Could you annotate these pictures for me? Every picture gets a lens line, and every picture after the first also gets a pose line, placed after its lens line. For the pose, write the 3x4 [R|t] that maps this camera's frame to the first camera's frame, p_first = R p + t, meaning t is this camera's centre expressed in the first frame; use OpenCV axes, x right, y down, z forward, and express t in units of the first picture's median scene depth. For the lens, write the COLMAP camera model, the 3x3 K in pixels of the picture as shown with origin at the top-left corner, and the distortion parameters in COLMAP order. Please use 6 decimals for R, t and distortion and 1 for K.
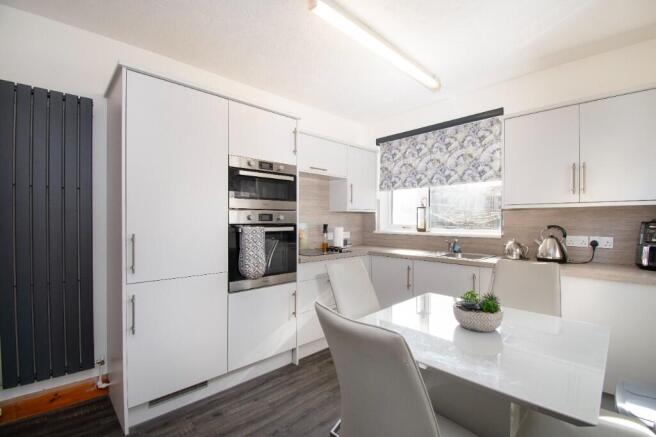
lens RADIAL K [[315.8, 0, 327.1], [0, 315.8, 219.6], [0, 0, 1]] dist [-0.021484, -0.007912]
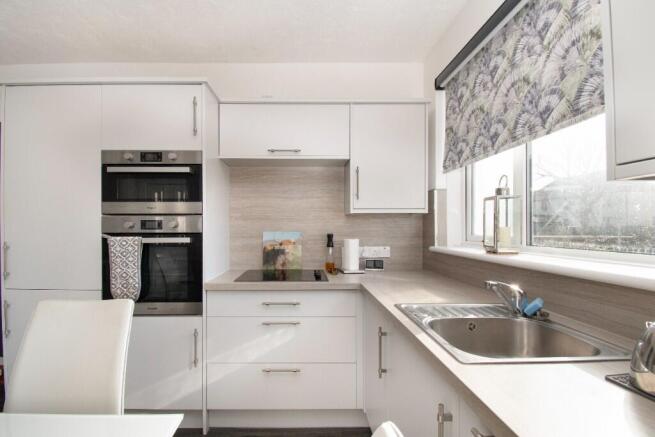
lens RADIAL K [[315.3, 0, 305.2], [0, 315.3, 226.4], [0, 0, 1]] dist [-0.021484, -0.007912]
pose [[0.710000, -0.003815, -0.704192, 0.553870], [0.005138, 0.999987, -0.000237, -0.000854], [0.704183, -0.003450, 0.710010, 0.666869]]
